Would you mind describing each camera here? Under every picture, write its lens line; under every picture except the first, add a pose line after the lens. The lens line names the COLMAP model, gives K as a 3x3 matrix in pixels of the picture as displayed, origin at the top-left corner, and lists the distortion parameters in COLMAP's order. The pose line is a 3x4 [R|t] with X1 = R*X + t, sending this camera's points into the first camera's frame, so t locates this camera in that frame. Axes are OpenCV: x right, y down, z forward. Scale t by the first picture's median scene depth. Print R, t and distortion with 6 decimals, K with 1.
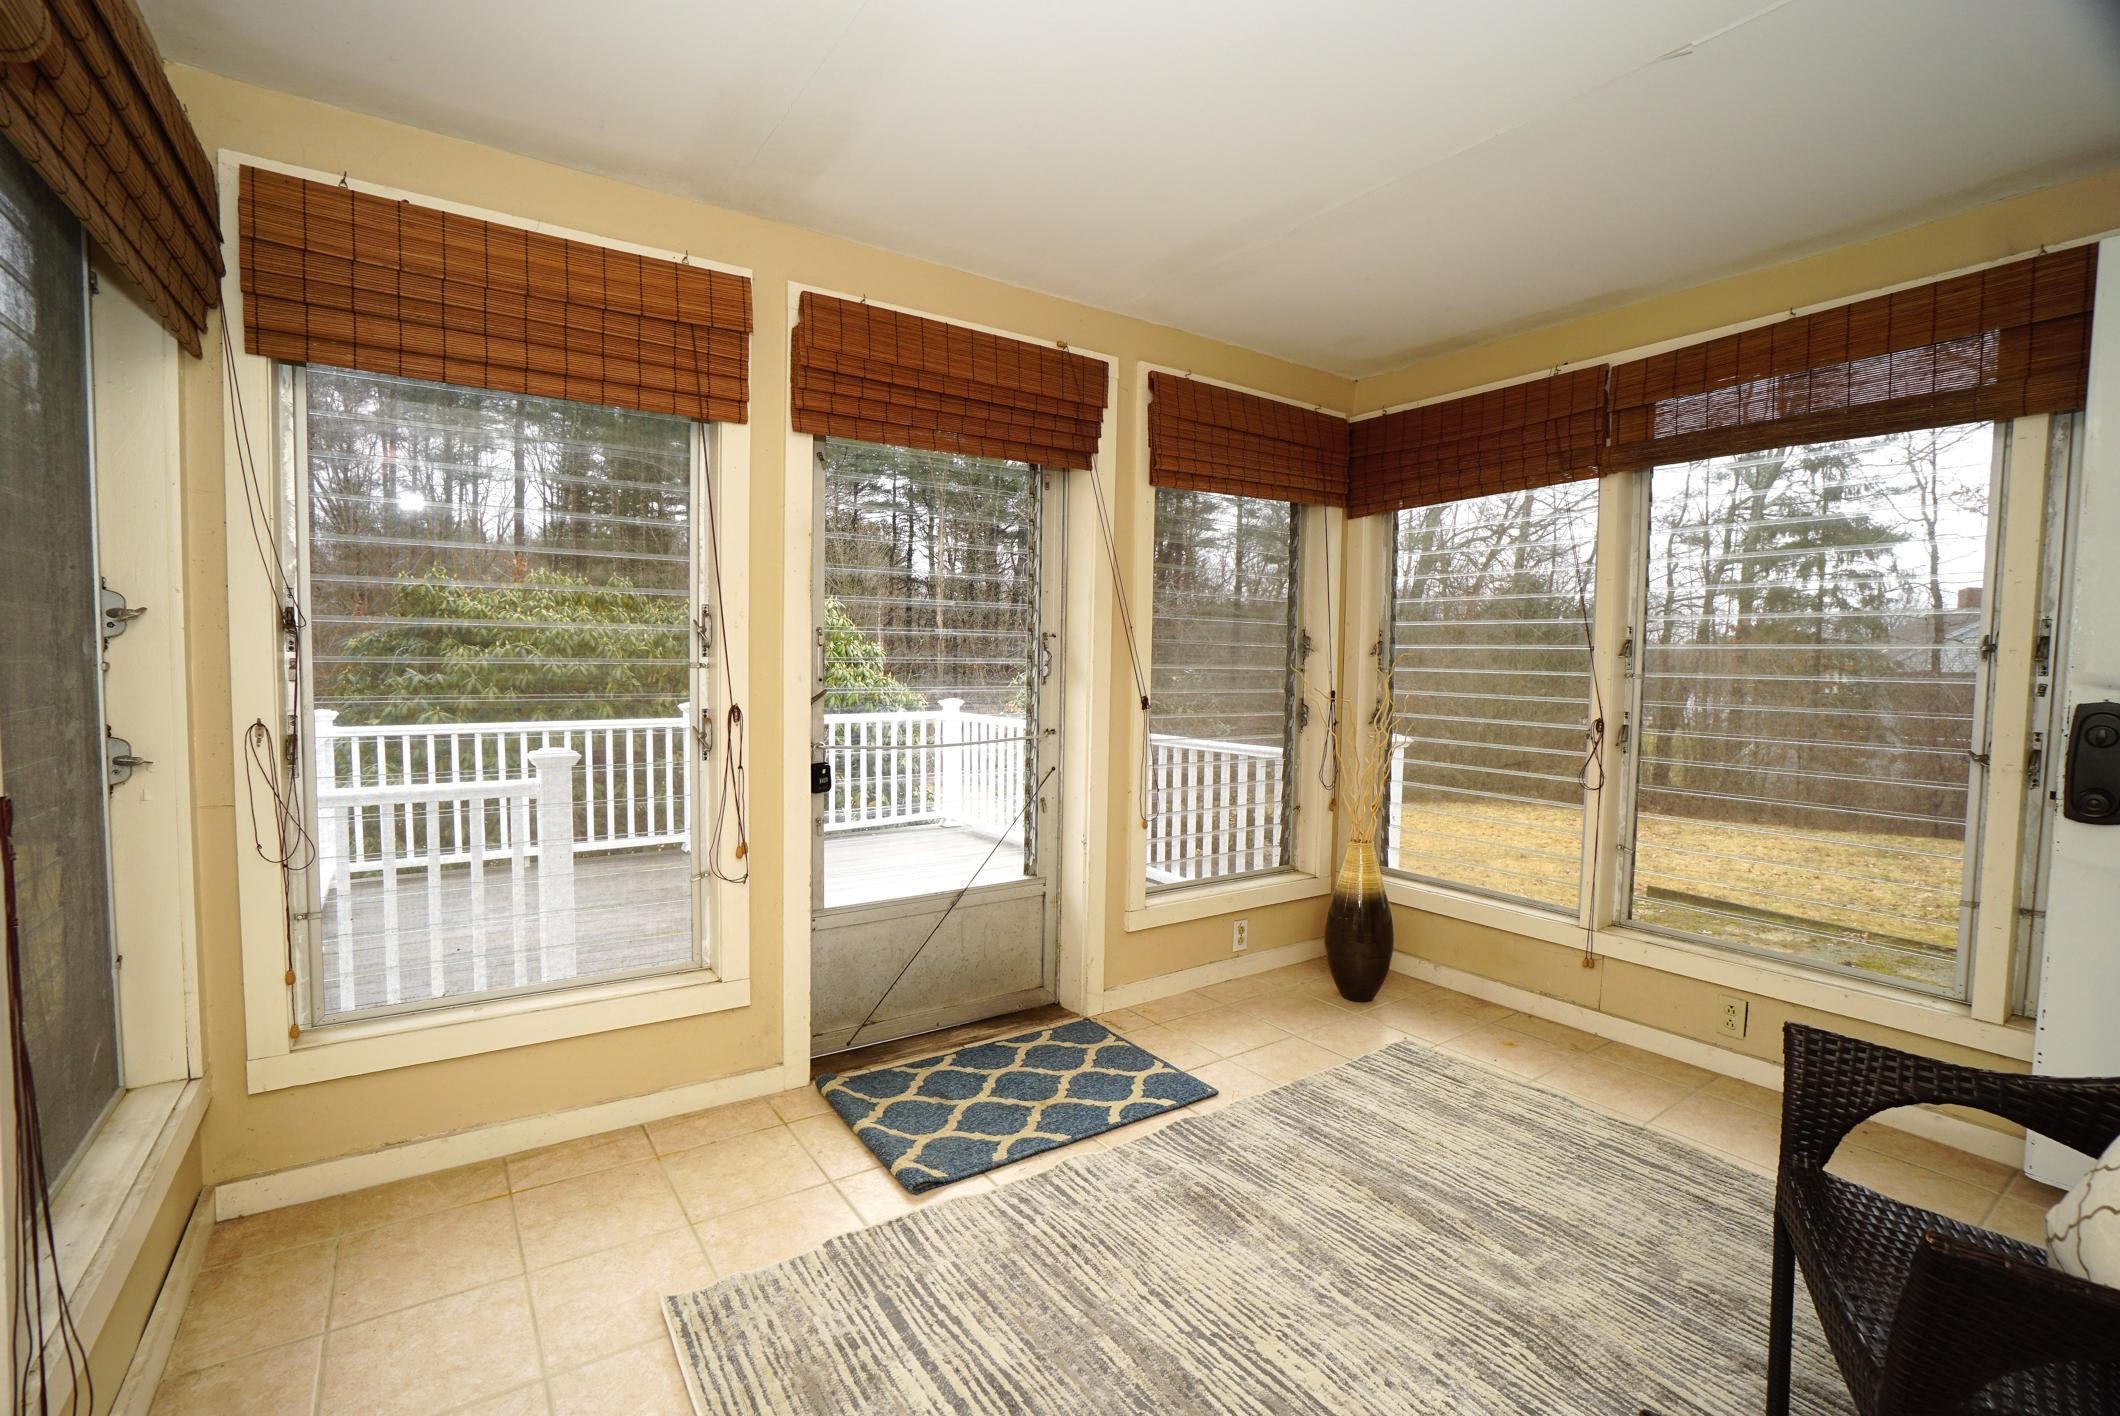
lens RADIAL K [[942.4, 0, 1058.0], [0, 942.4, 718.6], [0, 0, 1]] dist [-0.046837, 0.006410]
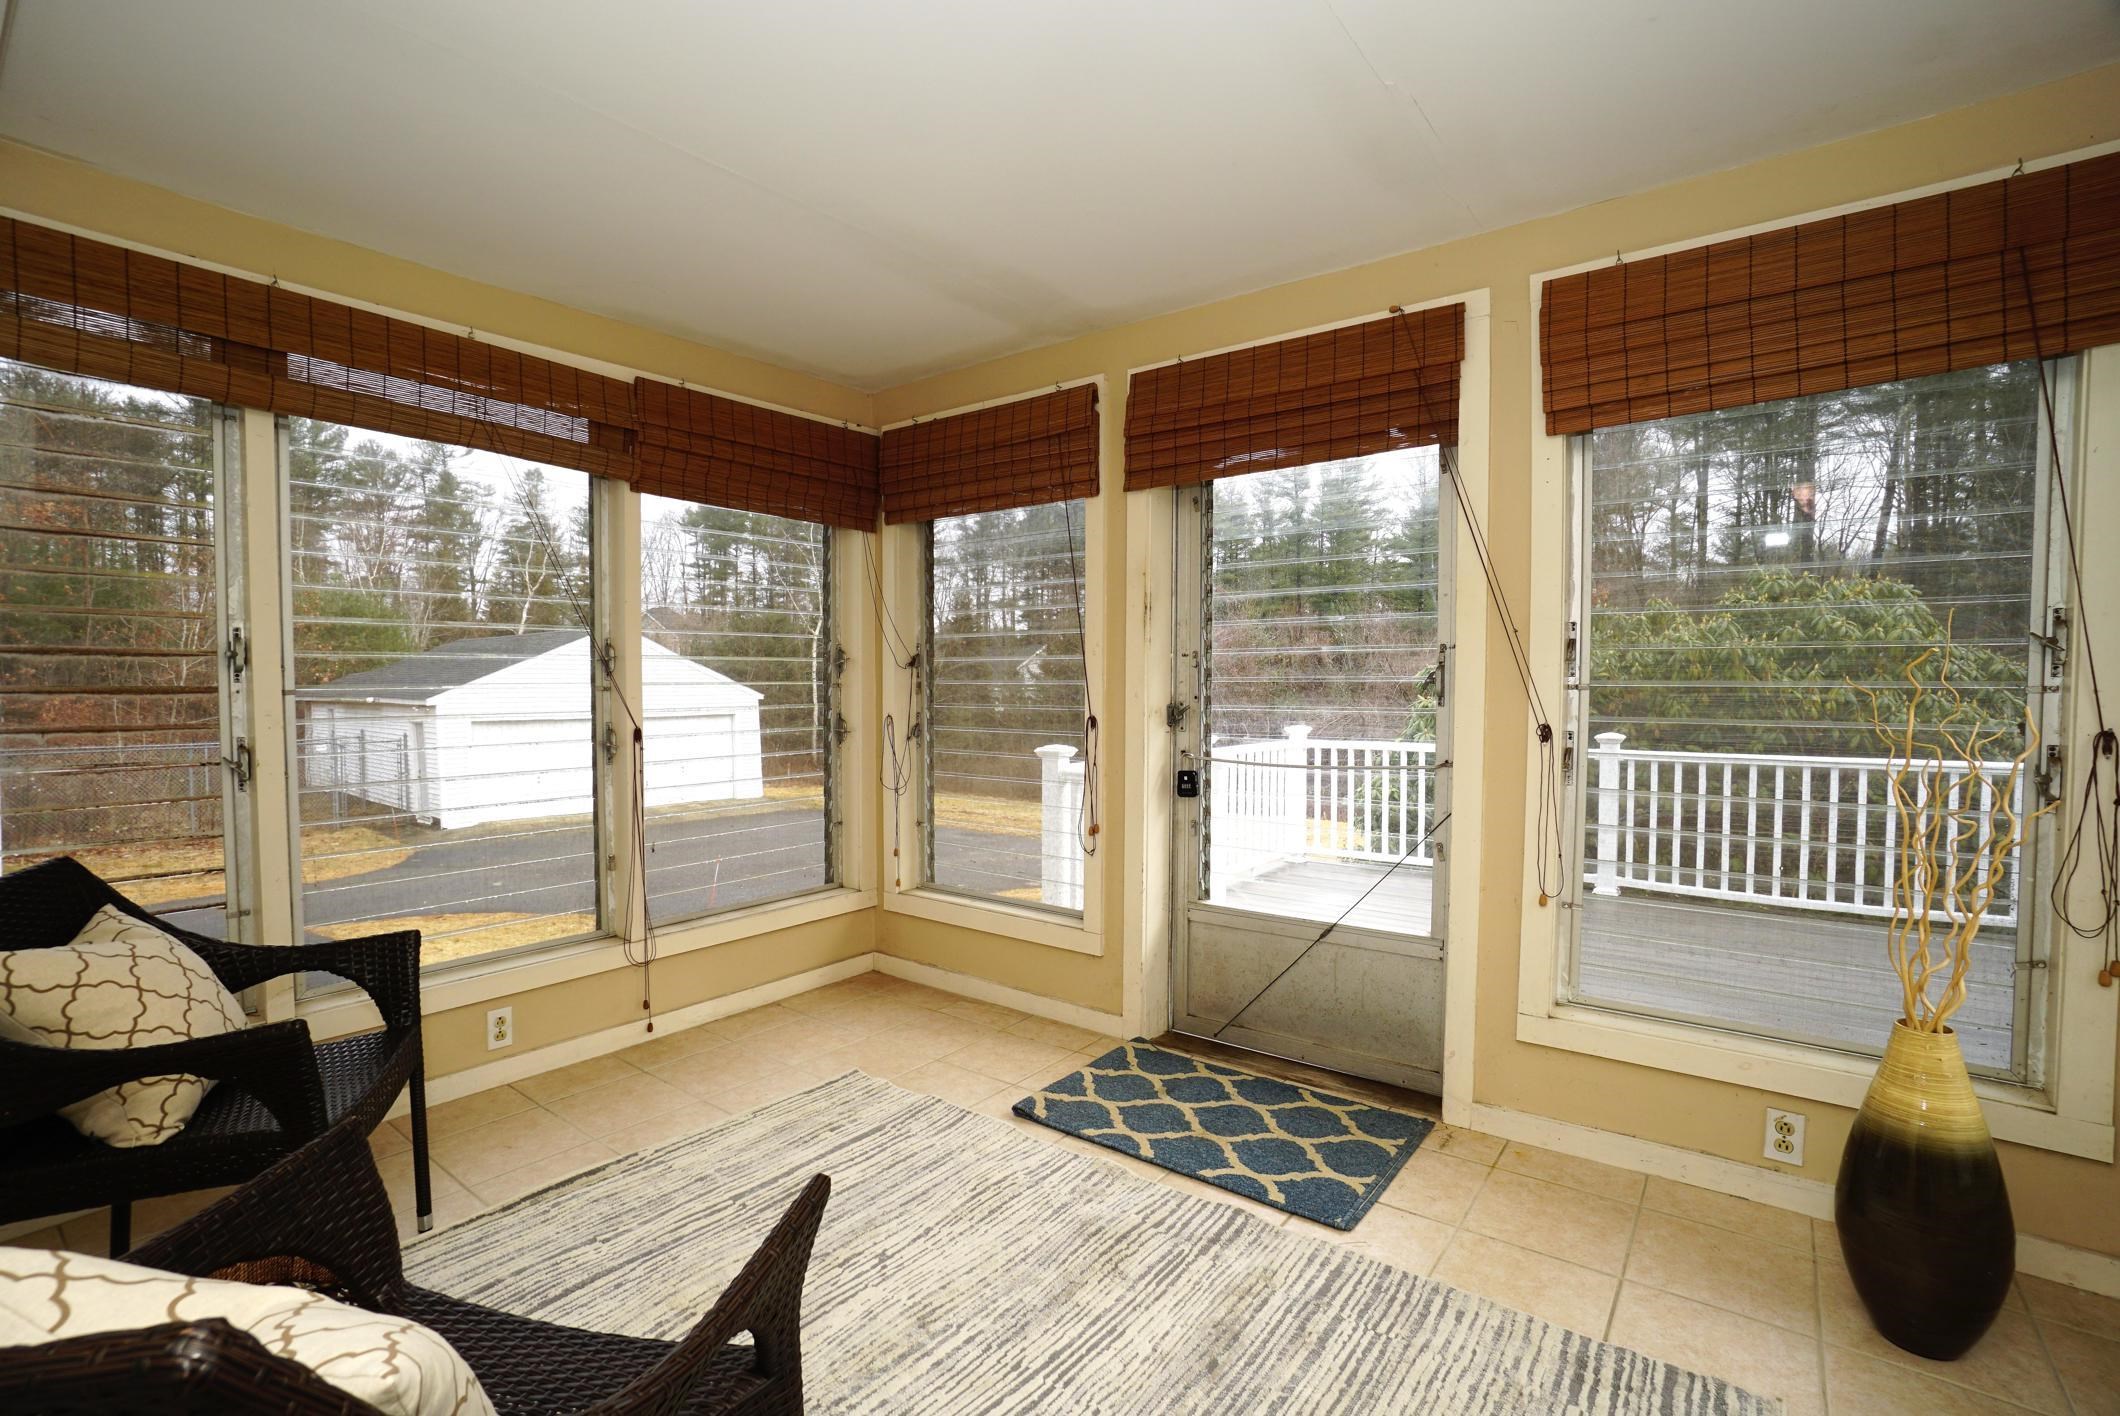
lens RADIAL K [[942.4, 0, 1018.5], [0, 942.4, 718.1], [0, 0, 1]] dist [-0.046837, 0.006410]
pose [[0.306781, 0.025452, -0.951440, 0.788385], [-0.054349, 0.998480, 0.009186, -0.016322], [0.950227, 0.048892, 0.307698, 0.471955]]
